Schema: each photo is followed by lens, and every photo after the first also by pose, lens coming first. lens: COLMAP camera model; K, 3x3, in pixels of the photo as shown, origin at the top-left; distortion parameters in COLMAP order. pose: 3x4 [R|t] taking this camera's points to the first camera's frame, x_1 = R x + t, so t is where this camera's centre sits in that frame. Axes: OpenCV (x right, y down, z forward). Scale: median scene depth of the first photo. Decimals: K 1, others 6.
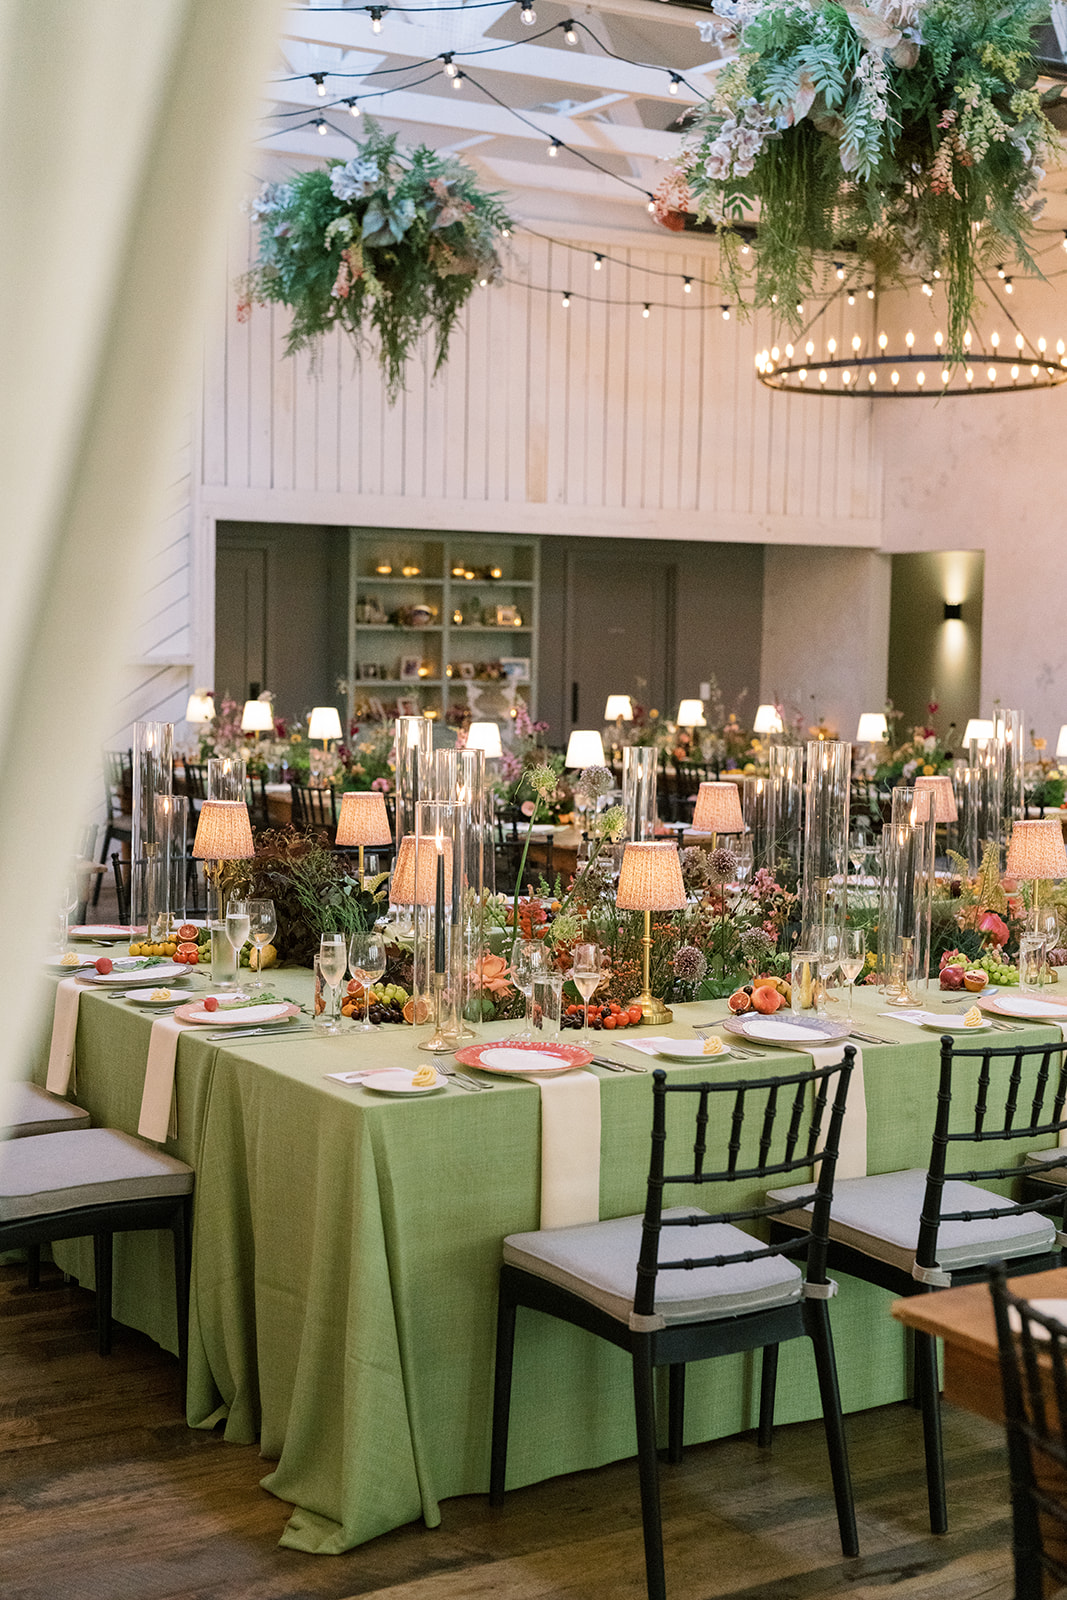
lens RADIAL K [[2251.8, 0, 533.5], [0, 2251.8, 800.0], [0, 0, 1]] dist [-0.240853, 1.534017]
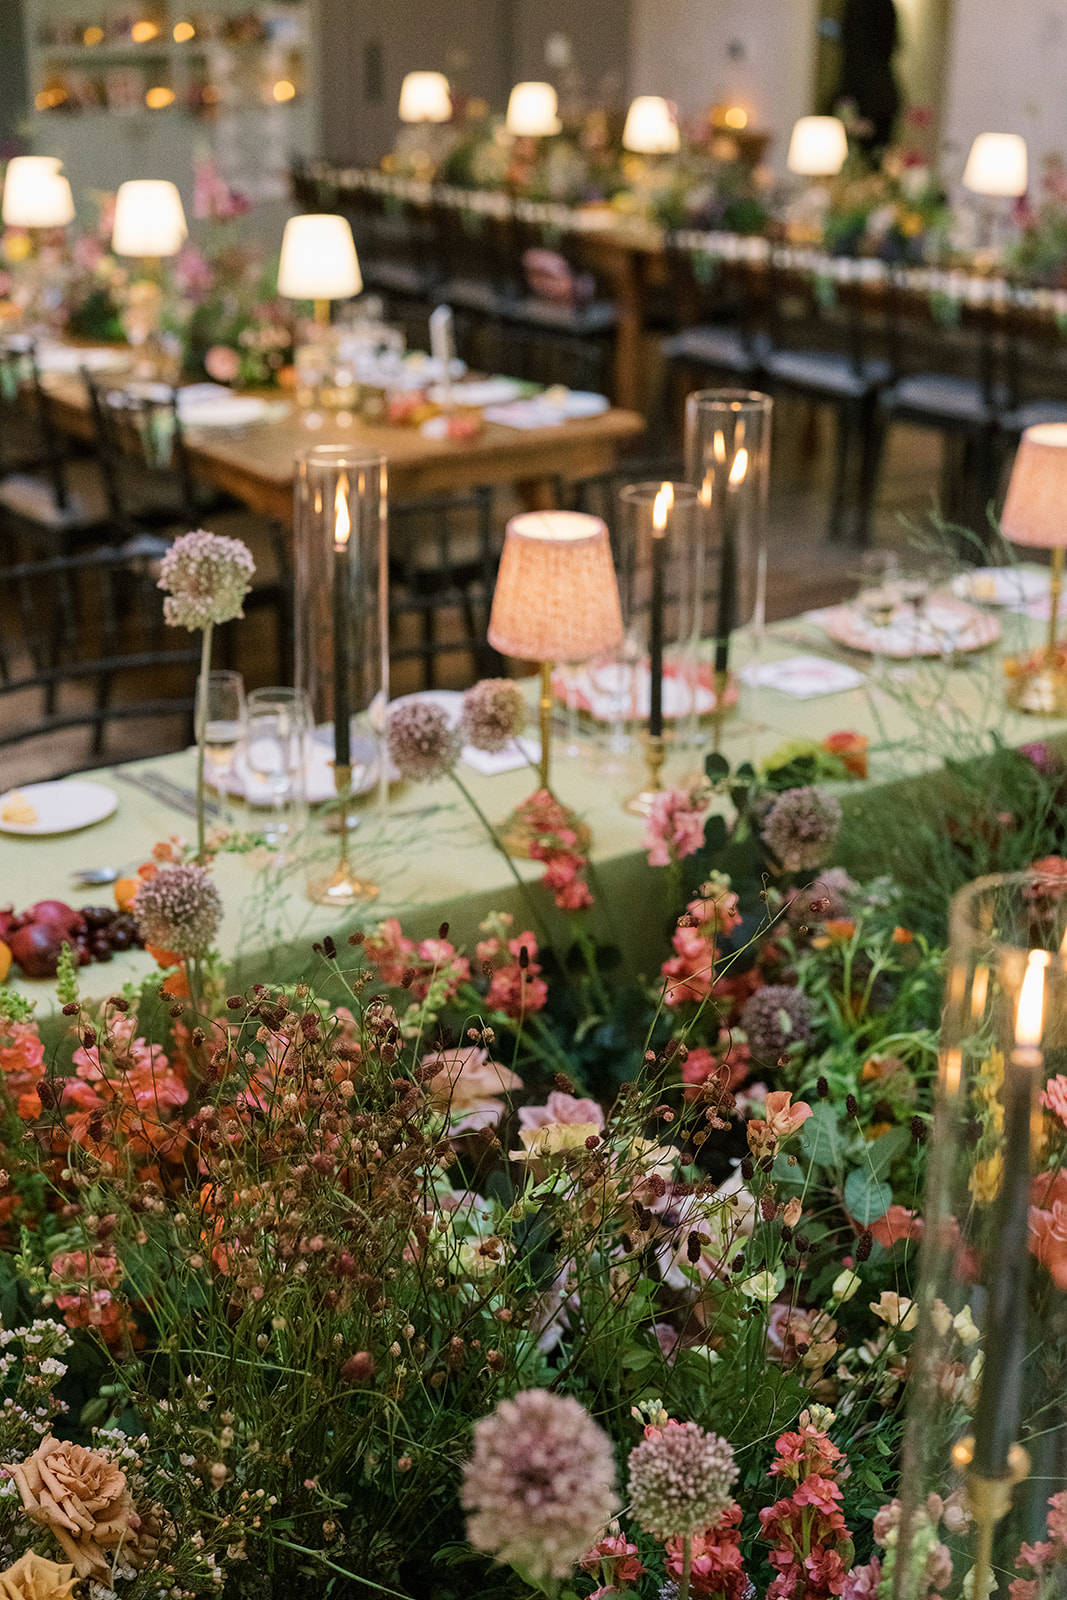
lens RADIAL K [[2228.6, 0, 533.5], [0, 2228.6, 800.0], [0, 0, 1]] dist [-0.010120, 0.141291]
pose [[0.998001, -0.026572, 0.057339, 0.028540], [0.008556, 0.955764, 0.294009, -0.038351], [-0.062615, -0.292931, 0.954081, 0.327624]]
